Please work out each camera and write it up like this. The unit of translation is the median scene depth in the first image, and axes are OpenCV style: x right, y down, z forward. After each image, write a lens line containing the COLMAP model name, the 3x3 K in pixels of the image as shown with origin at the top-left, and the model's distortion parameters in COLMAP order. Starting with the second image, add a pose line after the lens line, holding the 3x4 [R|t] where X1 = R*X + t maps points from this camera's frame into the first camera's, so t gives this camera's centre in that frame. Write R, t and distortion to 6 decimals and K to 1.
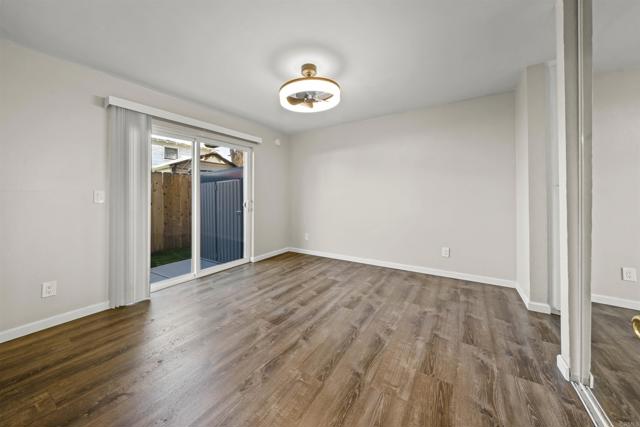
lens RADIAL K [[221.6, 0, 317.6], [0, 221.6, 203.9], [0, 0, 1]] dist [-0.005463, -0.000018]
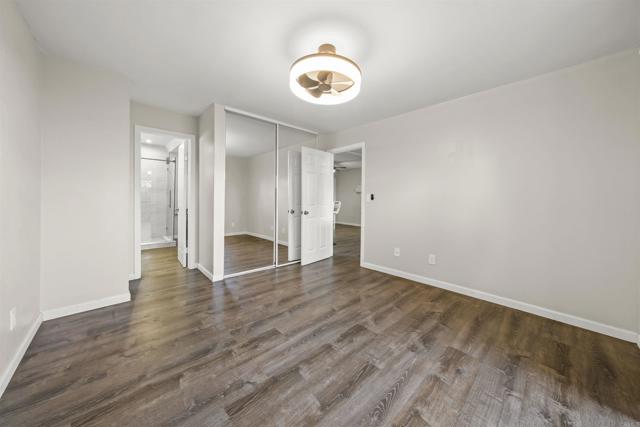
lens RADIAL K [[221.6, 0, 317.6], [0, 221.6, 203.9], [0, 0, 1]] dist [-0.005463, -0.000018]
pose [[-0.971922, -0.010574, 0.235065, -0.219889], [0.001718, 0.998644, 0.052025, -0.063415], [-0.235296, 0.050968, -0.970586, 1.882266]]
